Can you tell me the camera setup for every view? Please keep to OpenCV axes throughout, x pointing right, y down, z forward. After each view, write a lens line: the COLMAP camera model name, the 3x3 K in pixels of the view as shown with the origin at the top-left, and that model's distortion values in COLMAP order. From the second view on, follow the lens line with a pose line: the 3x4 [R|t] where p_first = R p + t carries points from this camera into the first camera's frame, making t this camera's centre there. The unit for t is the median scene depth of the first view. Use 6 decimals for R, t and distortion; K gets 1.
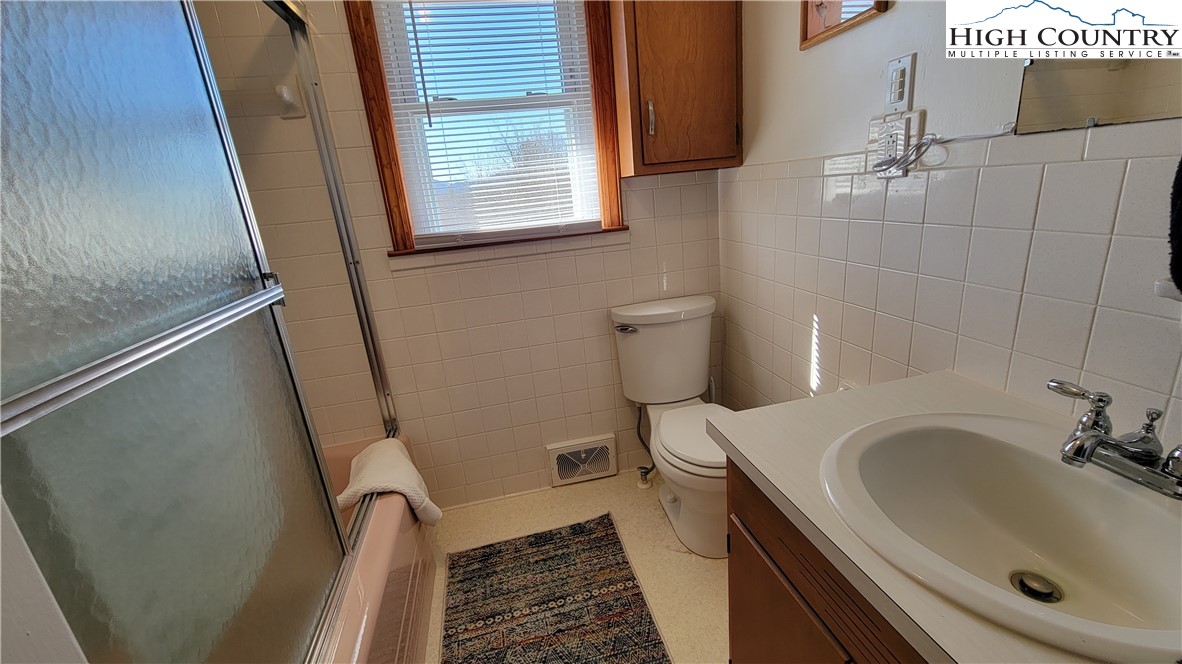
lens RADIAL K [[488.3, 0, 591.0], [0, 488.3, 332.0], [0, 0, 1]] dist [-0.001165, -0.000119]
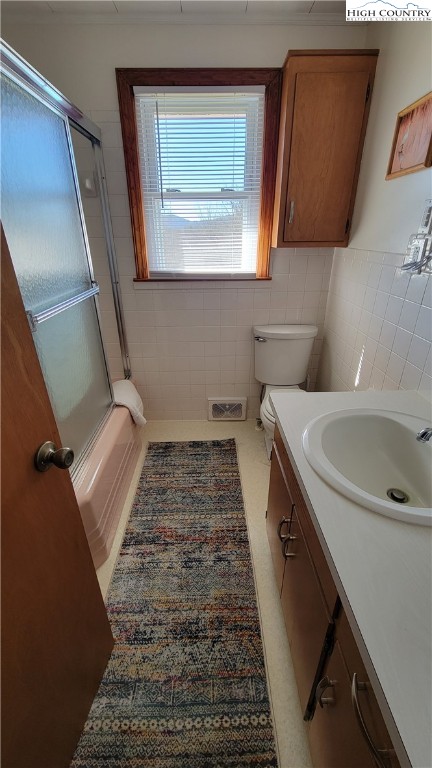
lens RADIAL K [[324.9, 0, 216.0], [0, 324.9, 384.0], [0, 0, 1]] dist [-0.000309, 0.000039]
pose [[0.974973, 0.161075, -0.153237, 0.129118], [-0.133963, 0.975719, 0.173283, -0.033088], [0.177428, -0.148418, 0.972878, -0.177023]]
